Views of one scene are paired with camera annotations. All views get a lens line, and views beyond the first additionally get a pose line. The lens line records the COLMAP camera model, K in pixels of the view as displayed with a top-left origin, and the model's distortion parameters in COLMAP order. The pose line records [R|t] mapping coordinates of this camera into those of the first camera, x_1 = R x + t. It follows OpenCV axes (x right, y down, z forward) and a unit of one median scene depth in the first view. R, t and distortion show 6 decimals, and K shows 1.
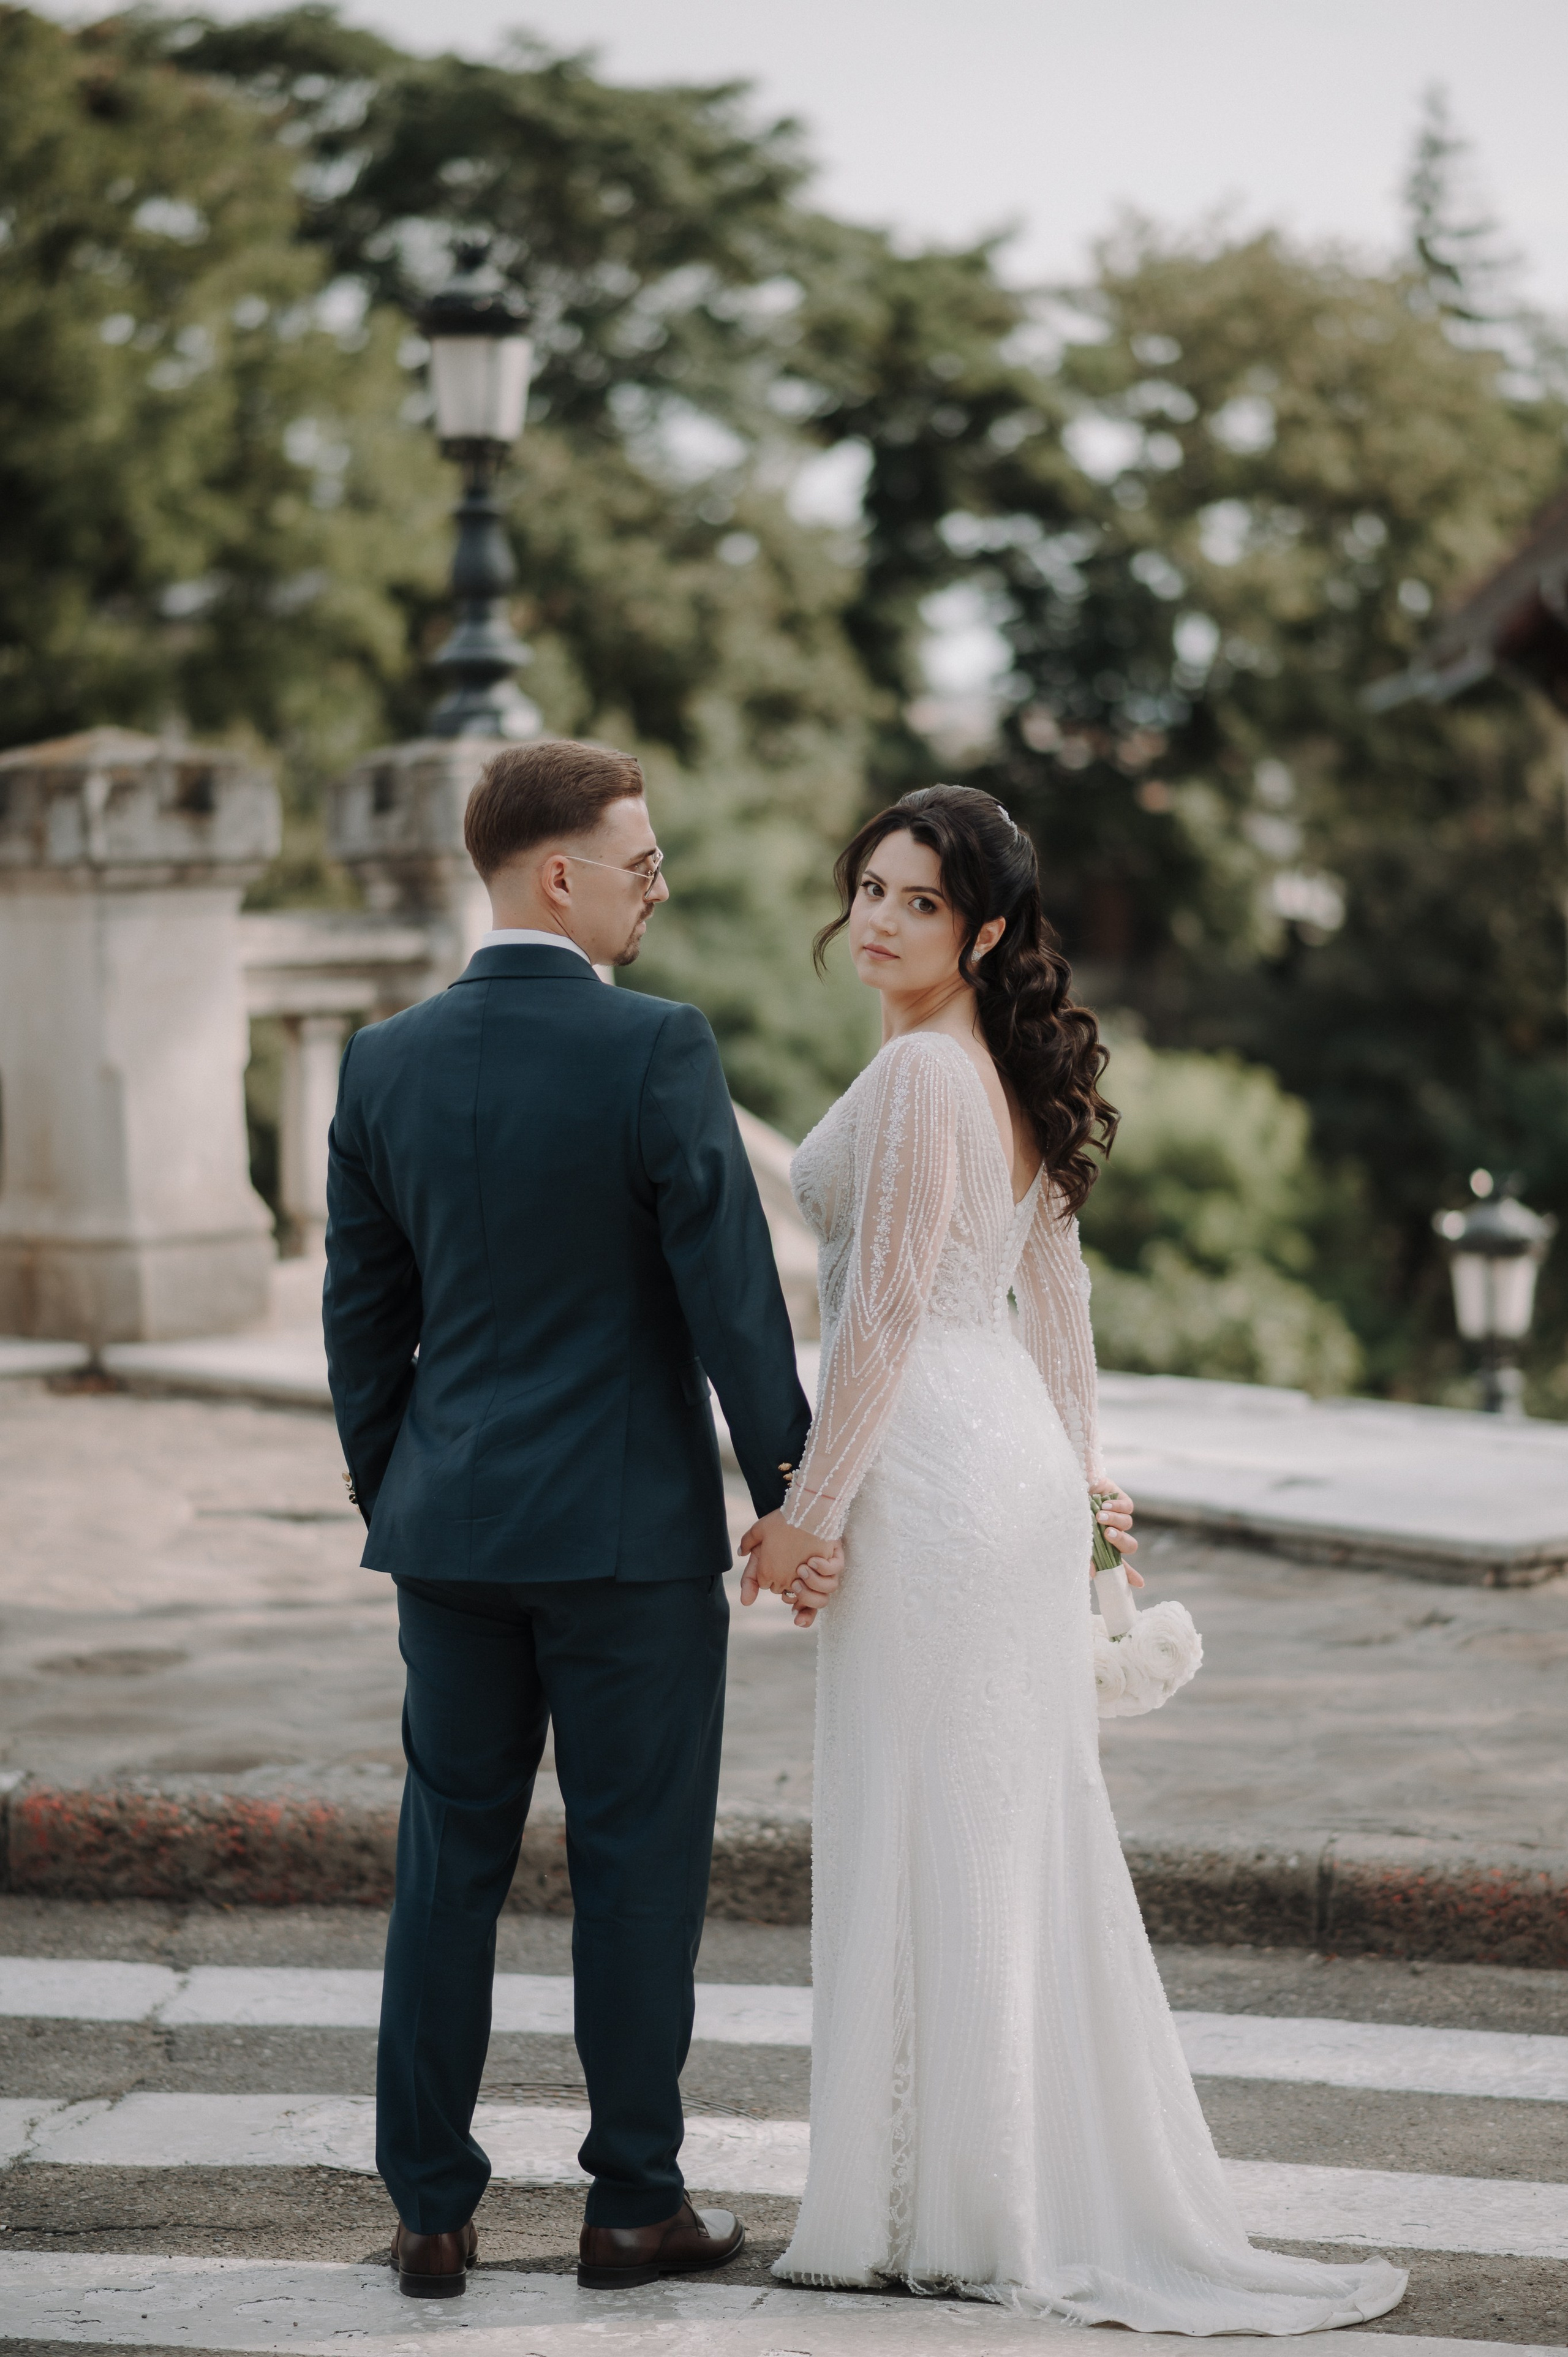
lens RADIAL K [[6932.3, 0, 850.5], [0, 6932.3, 1197.1], [0, 0, 1]] dist [0.230990, 0.000000]
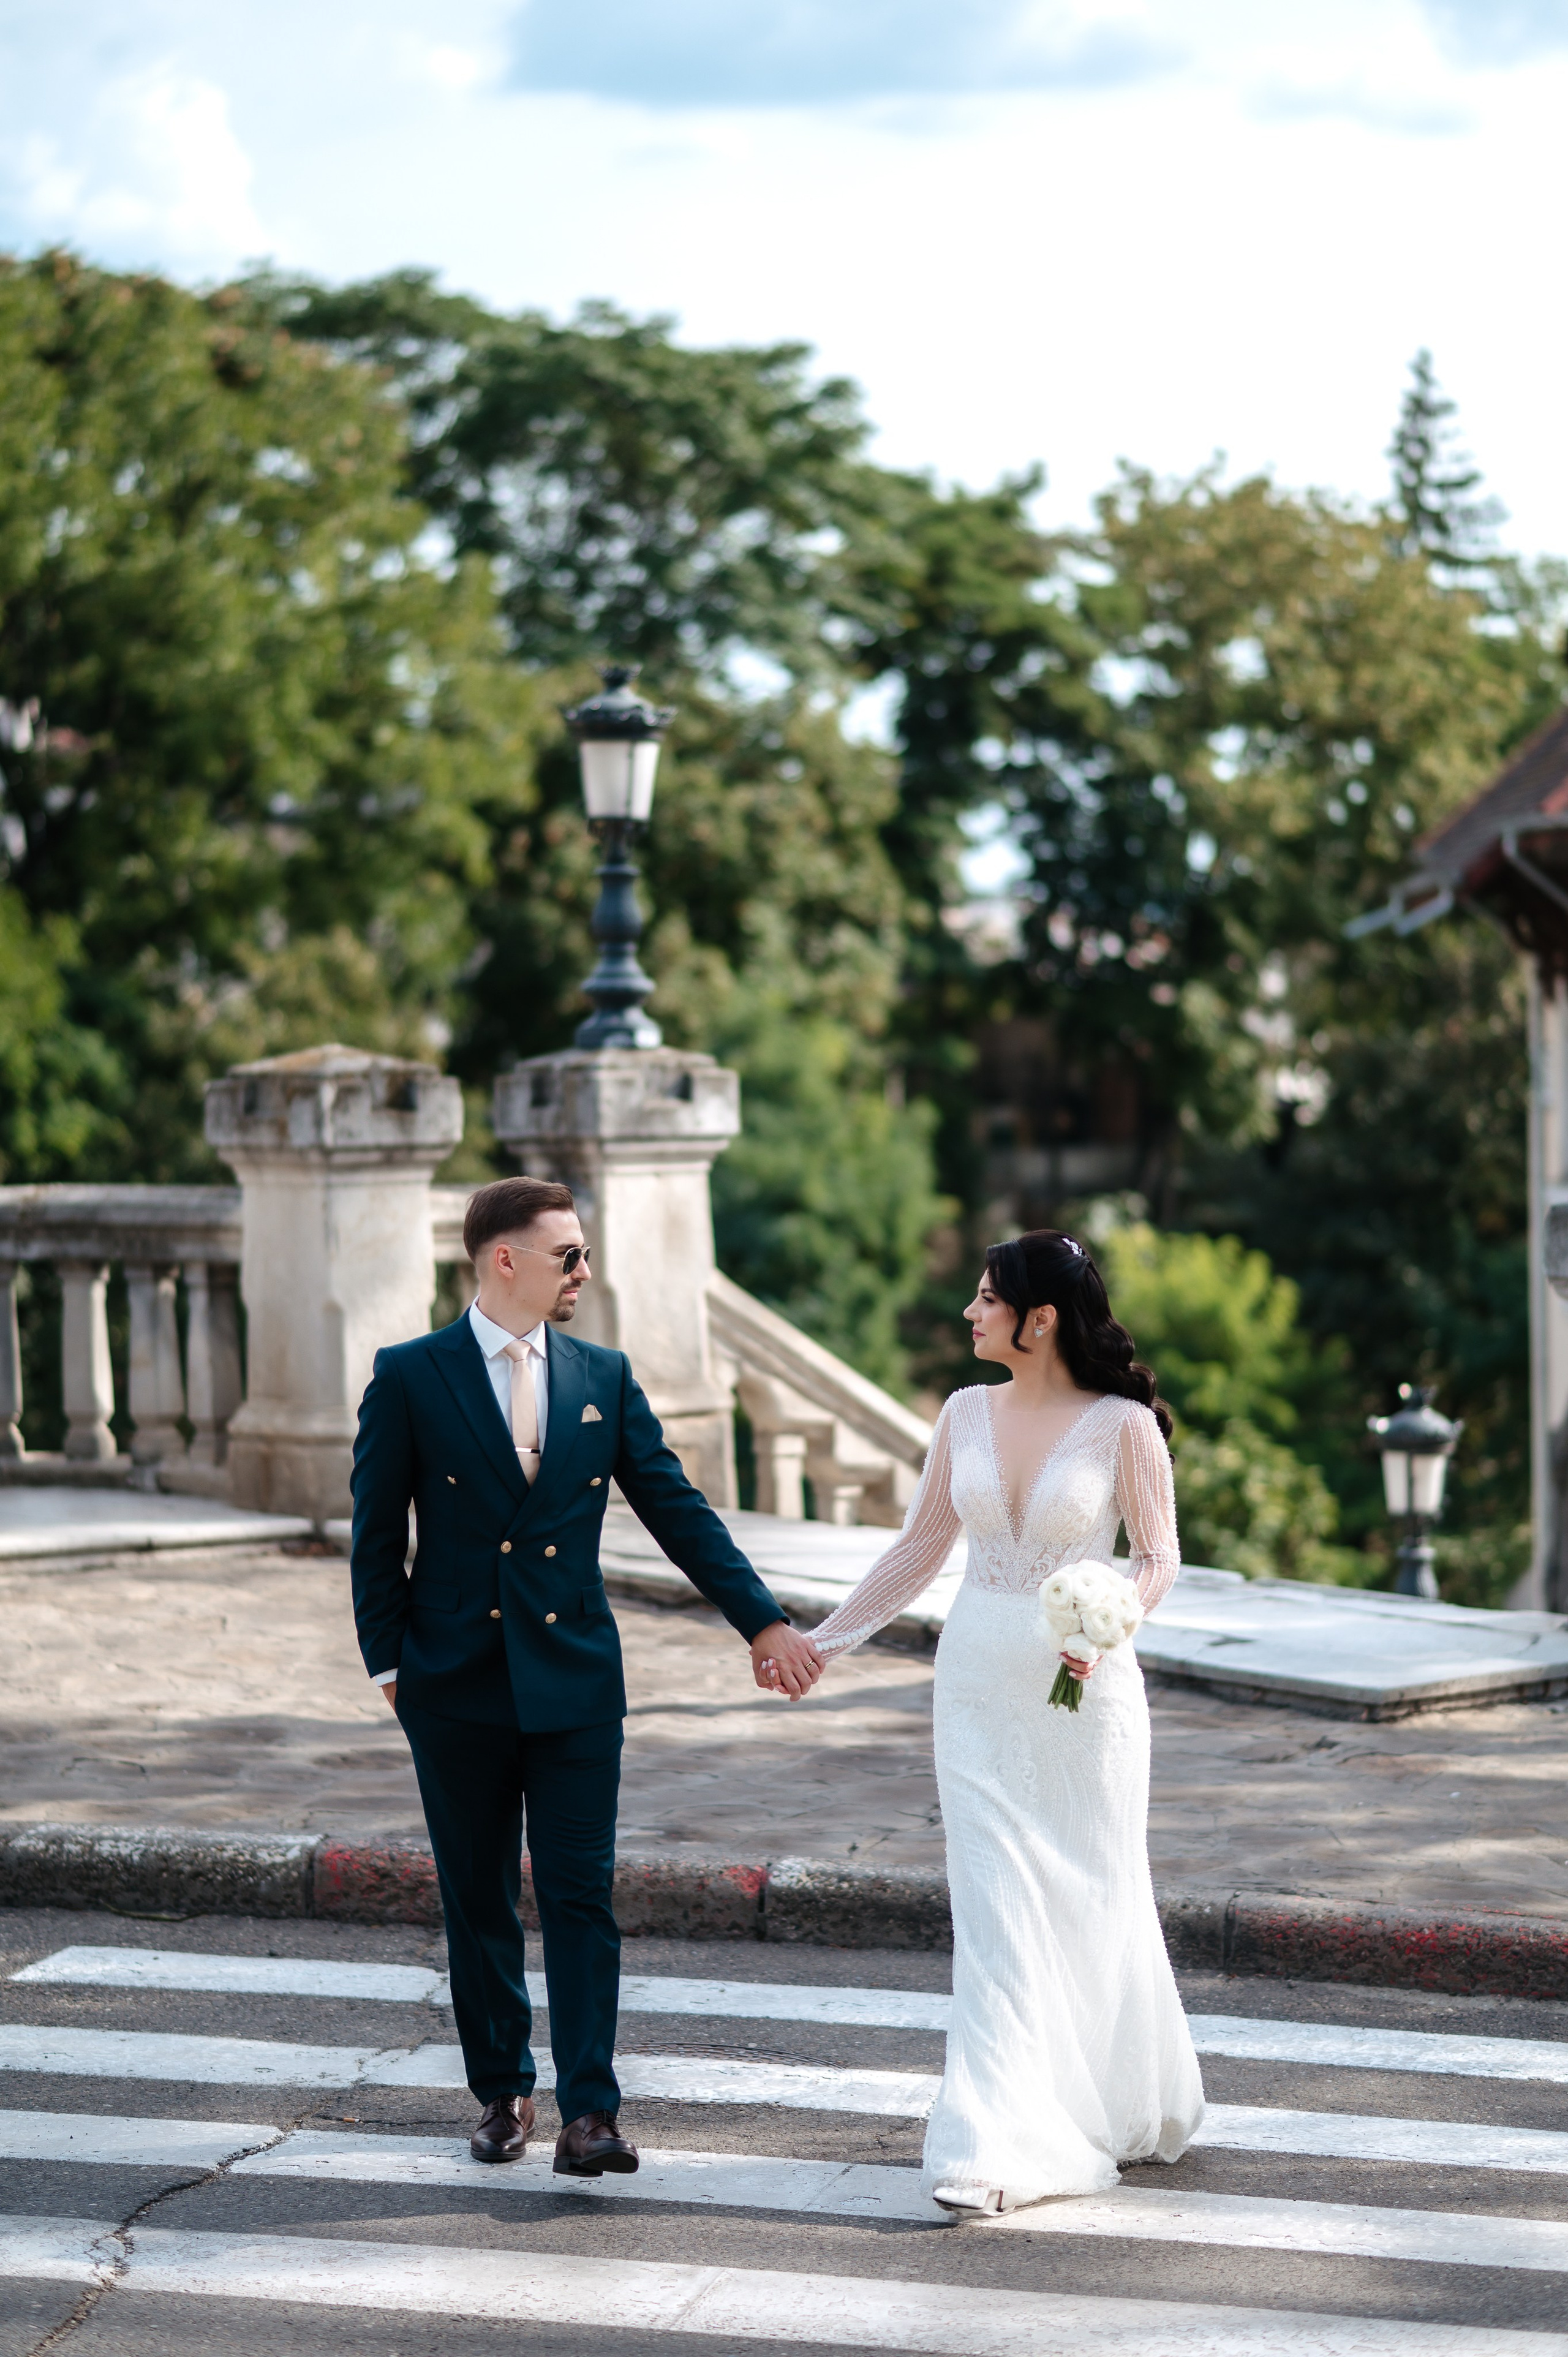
lens RADIAL K [[6932.3, 0, 793.2], [0, 6932.3, 1177.9], [0, 0, 1]] dist [0.230990, 0.000000]
pose [[0.999828, 0.014704, -0.011281, -0.005438], [-0.014926, 0.999692, -0.019836, -0.017186], [0.010986, 0.020001, 0.999740, -0.291134]]
